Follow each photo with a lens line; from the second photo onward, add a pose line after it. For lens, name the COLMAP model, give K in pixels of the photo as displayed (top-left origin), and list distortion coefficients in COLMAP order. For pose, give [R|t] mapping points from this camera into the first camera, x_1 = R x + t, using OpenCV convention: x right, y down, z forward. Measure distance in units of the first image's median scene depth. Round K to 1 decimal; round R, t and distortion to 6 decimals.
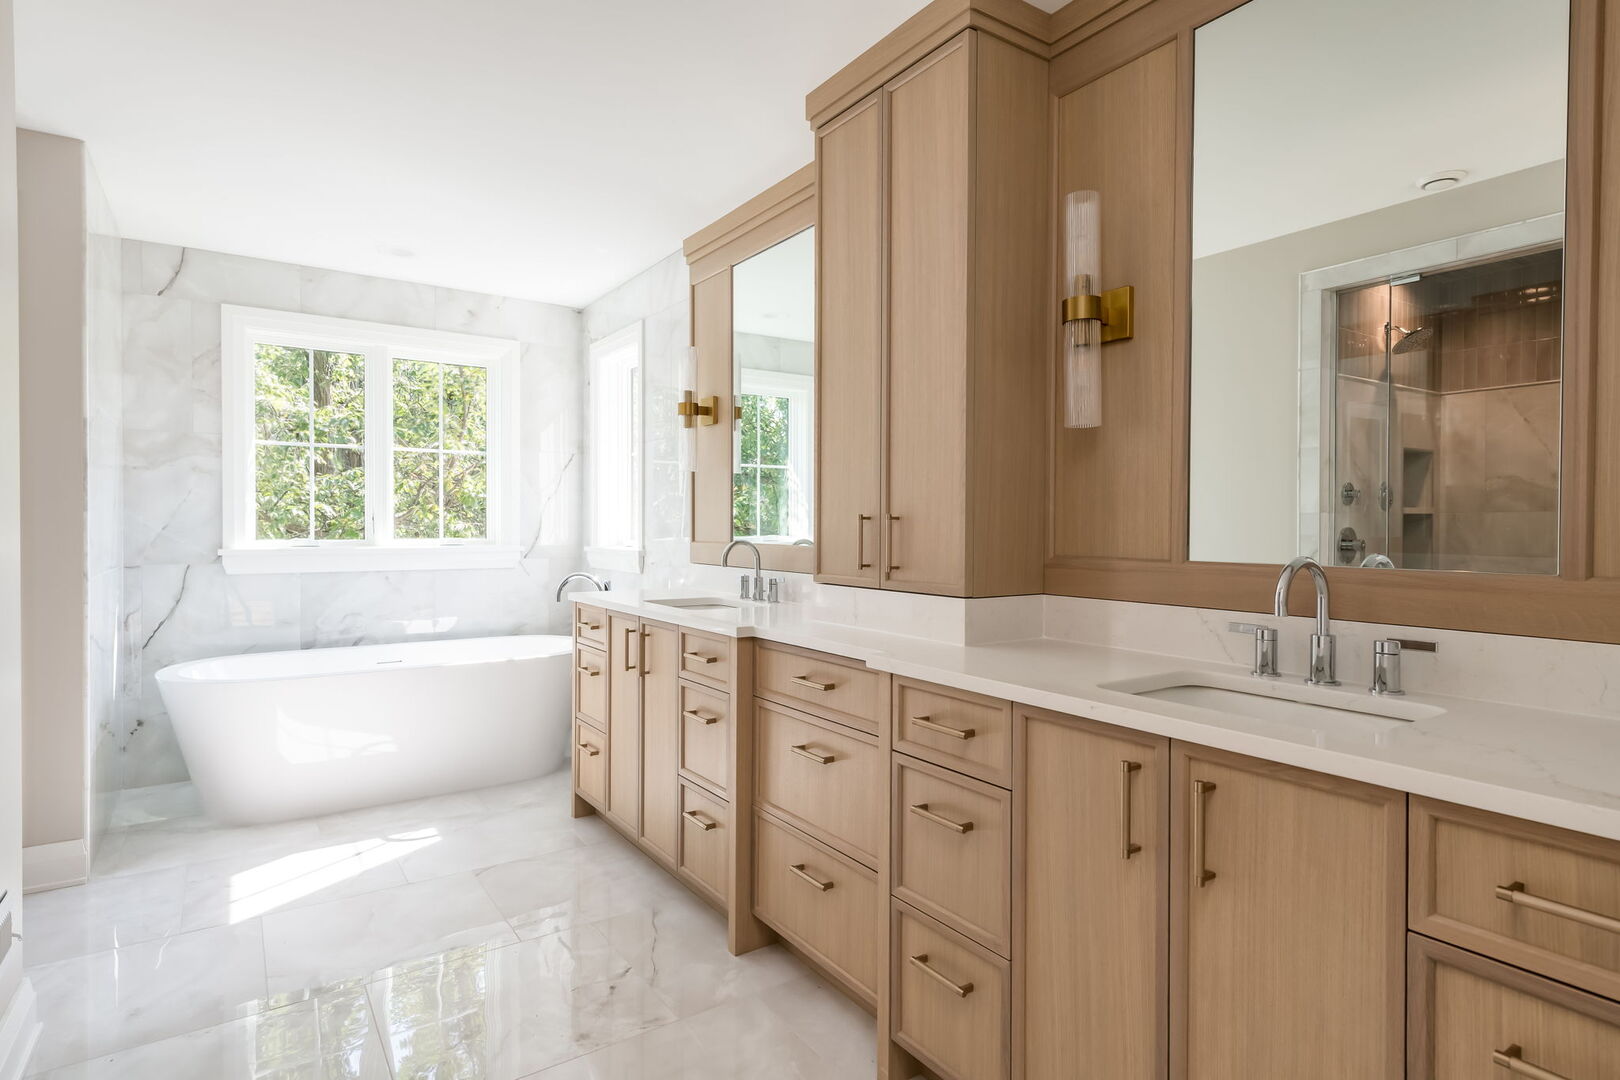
lens RADIAL K [[869.8, 0, 817.3], [0, 869.8, 536.6], [0, 0, 1]] dist [0.024451, -0.000229]
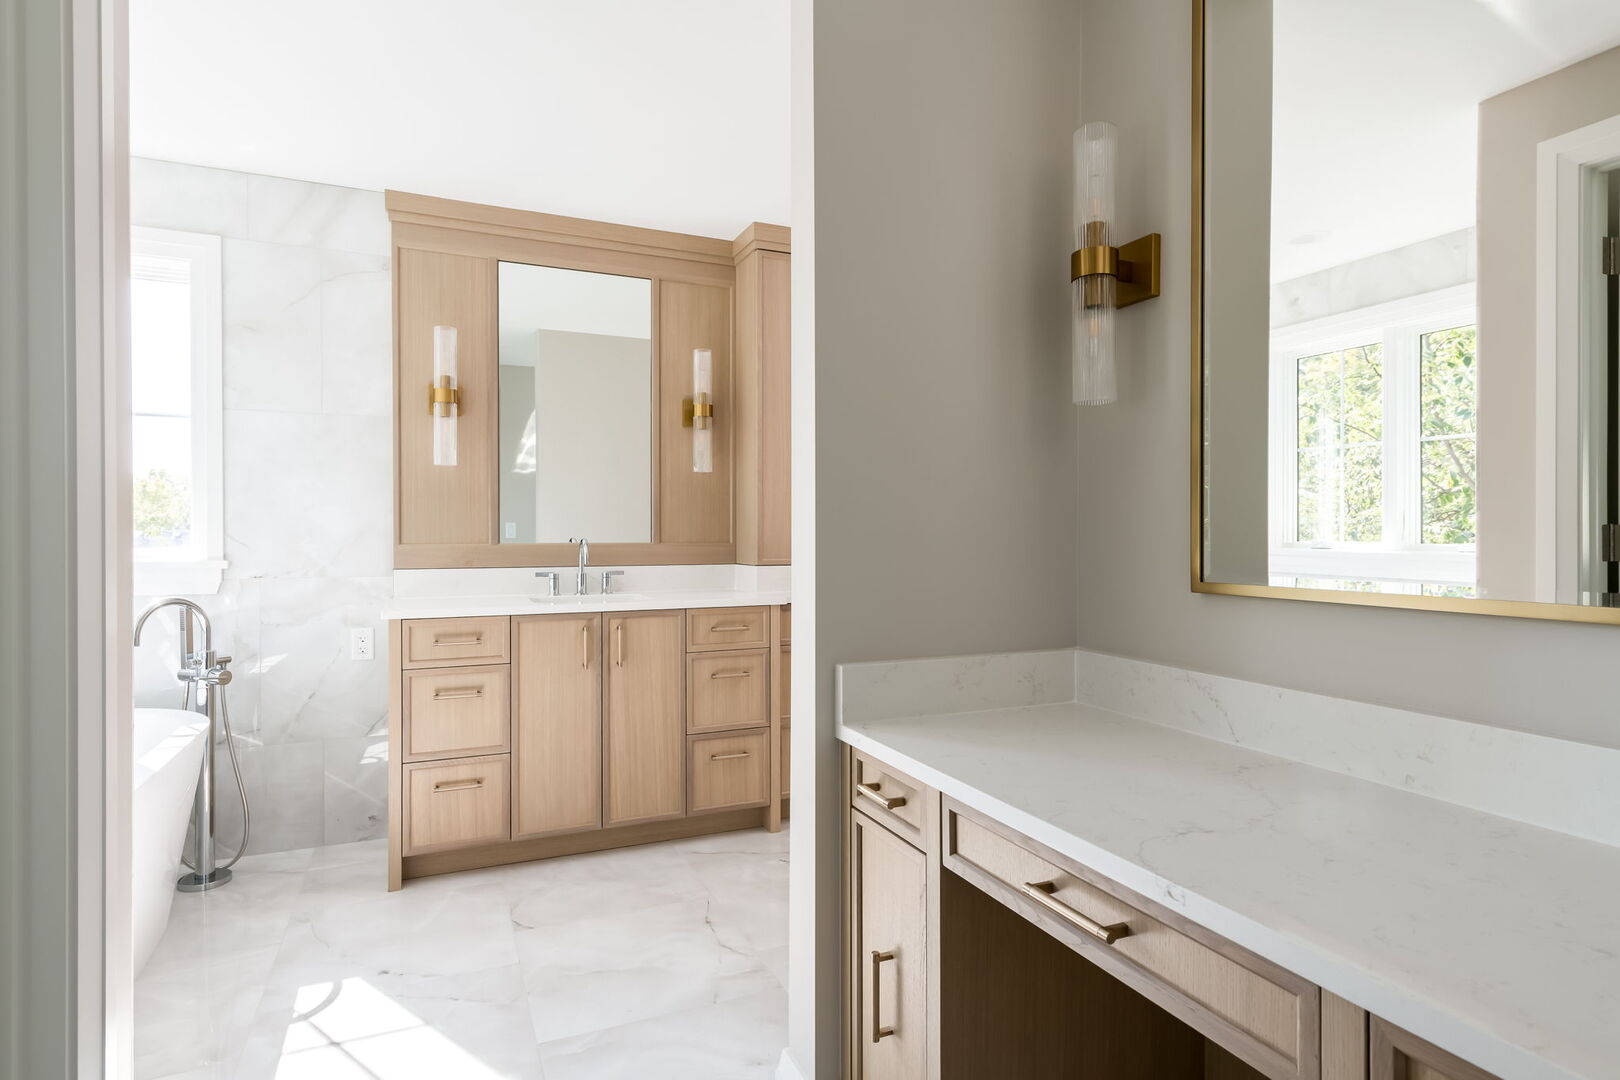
lens RADIAL K [[869.8, 0, 817.3], [0, 869.8, 536.6], [0, 0, 1]] dist [0.024451, -0.000229]
pose [[0.179803, -0.006939, 0.983678, -1.589707], [0.004630, 0.999970, 0.006208, 0.003335], [-0.983692, 0.003438, 0.179830, -0.029544]]
